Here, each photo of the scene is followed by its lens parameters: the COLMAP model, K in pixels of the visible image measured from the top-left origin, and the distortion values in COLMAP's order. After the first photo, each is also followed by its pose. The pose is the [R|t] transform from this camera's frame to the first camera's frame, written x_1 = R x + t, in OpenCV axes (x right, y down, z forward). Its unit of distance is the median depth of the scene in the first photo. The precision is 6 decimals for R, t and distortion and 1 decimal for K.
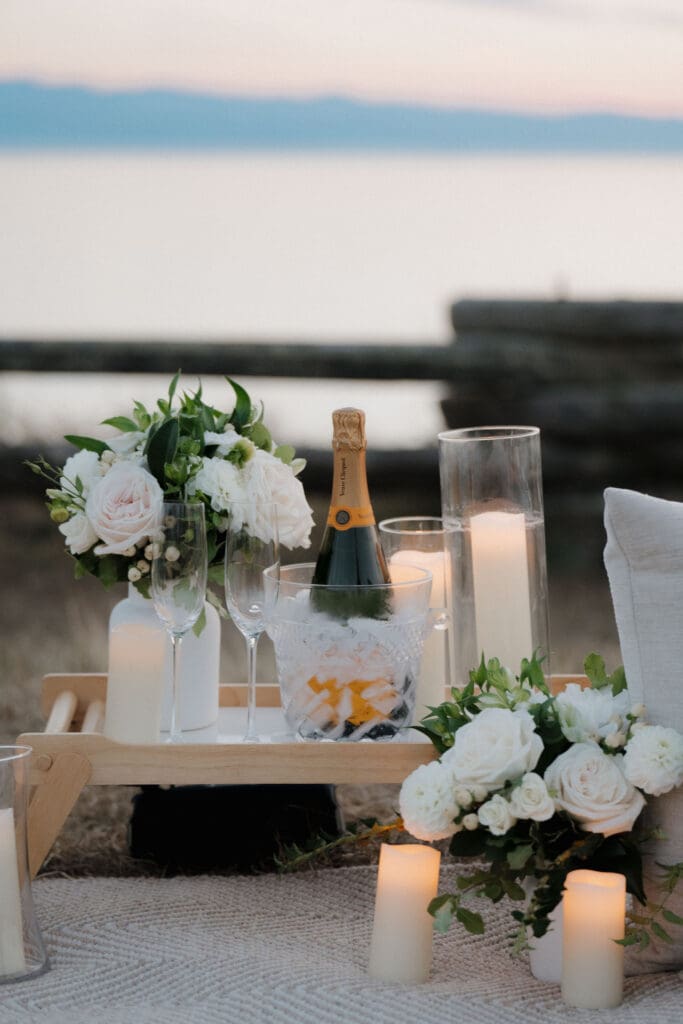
lens RADIAL K [[3031.4, 0, 341.5], [0, 3031.4, 512.0], [0, 0, 1]] dist [-0.104006, -0.791778]
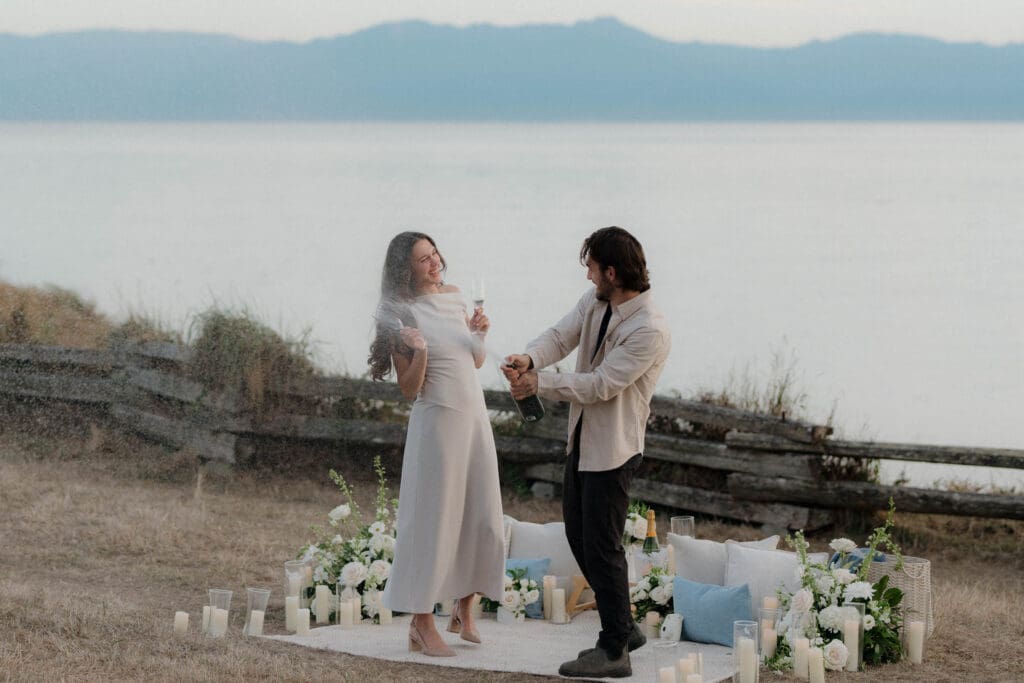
lens RADIAL K [[2755.9, 0, 413.7], [0, 2755.9, 338.8], [0, 0, 1]] dist [0.002674, -0.102953]
pose [[0.808204, 0.036518, -0.587769, 2.271856], [-0.061572, 0.997845, -0.022668, -0.186666], [0.585675, 0.054511, 0.808711, -2.724232]]
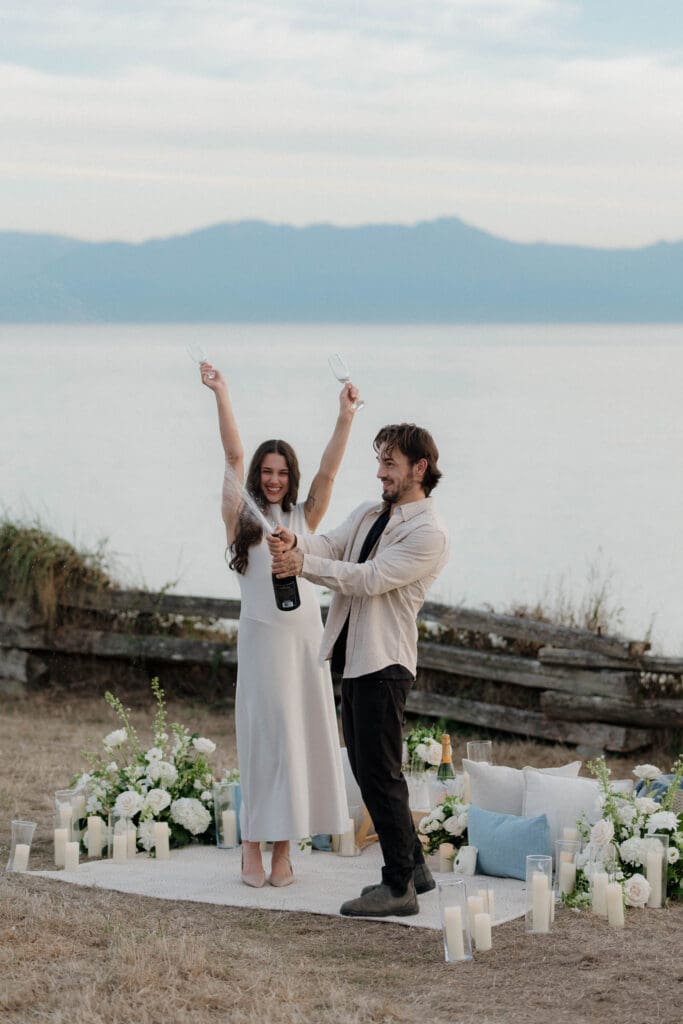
lens RADIAL K [[2830.8, 0, 341.5], [0, 2830.8, 512.0], [0, 0, 1]] dist [0.009730, -0.627028]
pose [[0.826642, 0.027622, -0.562050, 2.241352], [-0.058401, 0.997612, -0.036866, -0.203090], [0.559690, 0.063300, 0.826281, -2.533155]]
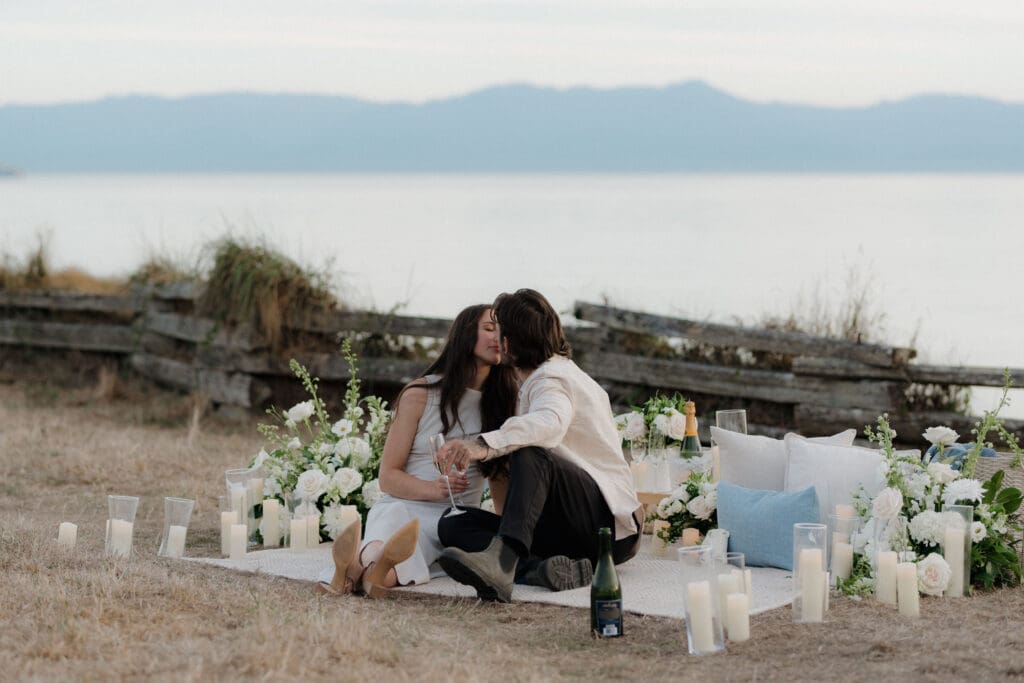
lens RADIAL K [[2513.4, 0, 486.5], [0, 2513.4, 343.4], [0, 0, 1]] dist [-0.013251, -0.214718]
pose [[0.800802, 0.032061, -0.598070, 1.664027], [-0.063910, 0.997439, -0.032103, 0.006952], [0.595509, 0.063931, 0.800800, -1.586152]]
